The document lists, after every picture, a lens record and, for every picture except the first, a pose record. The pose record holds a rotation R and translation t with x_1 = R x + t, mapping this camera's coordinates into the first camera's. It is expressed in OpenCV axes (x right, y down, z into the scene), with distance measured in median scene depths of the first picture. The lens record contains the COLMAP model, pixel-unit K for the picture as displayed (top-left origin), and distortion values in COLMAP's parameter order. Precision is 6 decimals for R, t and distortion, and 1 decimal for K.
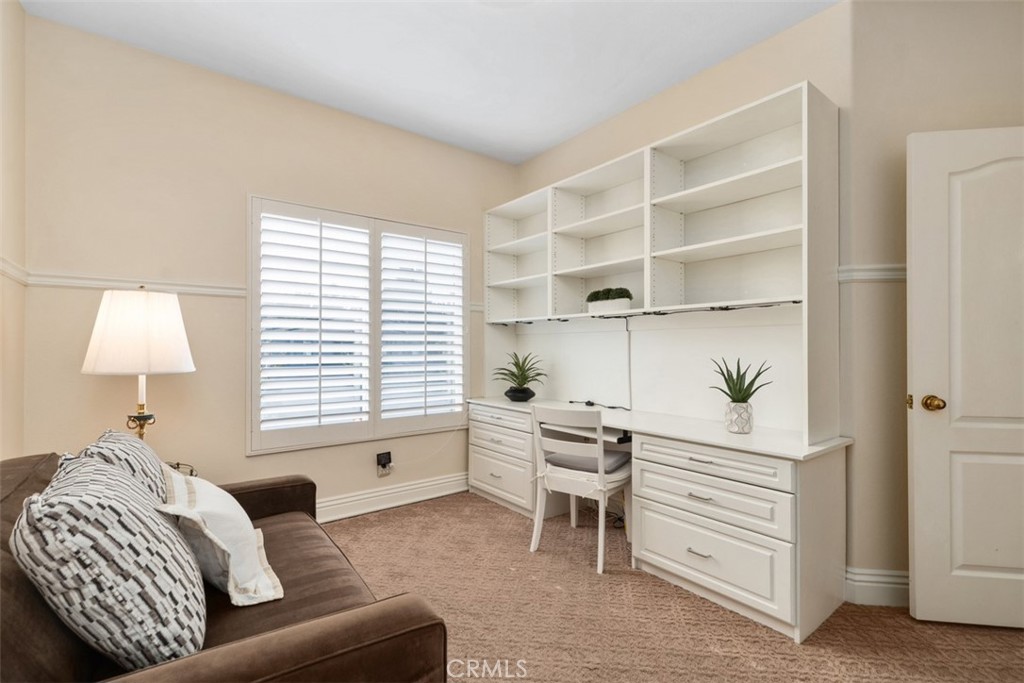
lens RADIAL K [[466.0, 0, 510.8], [0, 466.0, 343.6], [0, 0, 1]] dist [0.006639, -0.001085]
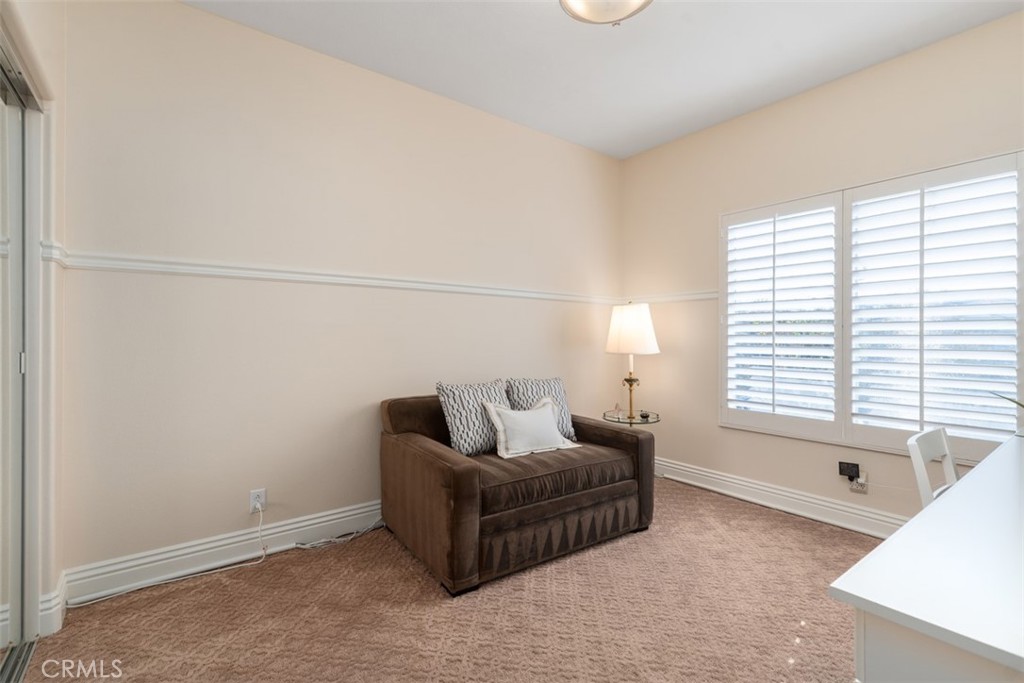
lens RADIAL K [[466.0, 0, 511.0], [0, 466.0, 339.0], [0, 0, 1]] dist [0.006639, -0.001085]
pose [[-0.008679, 0.005445, -0.999948, 0.639600], [0.004593, 0.999975, 0.005405, 0.000359], [0.999952, -0.004546, -0.008703, 0.426464]]
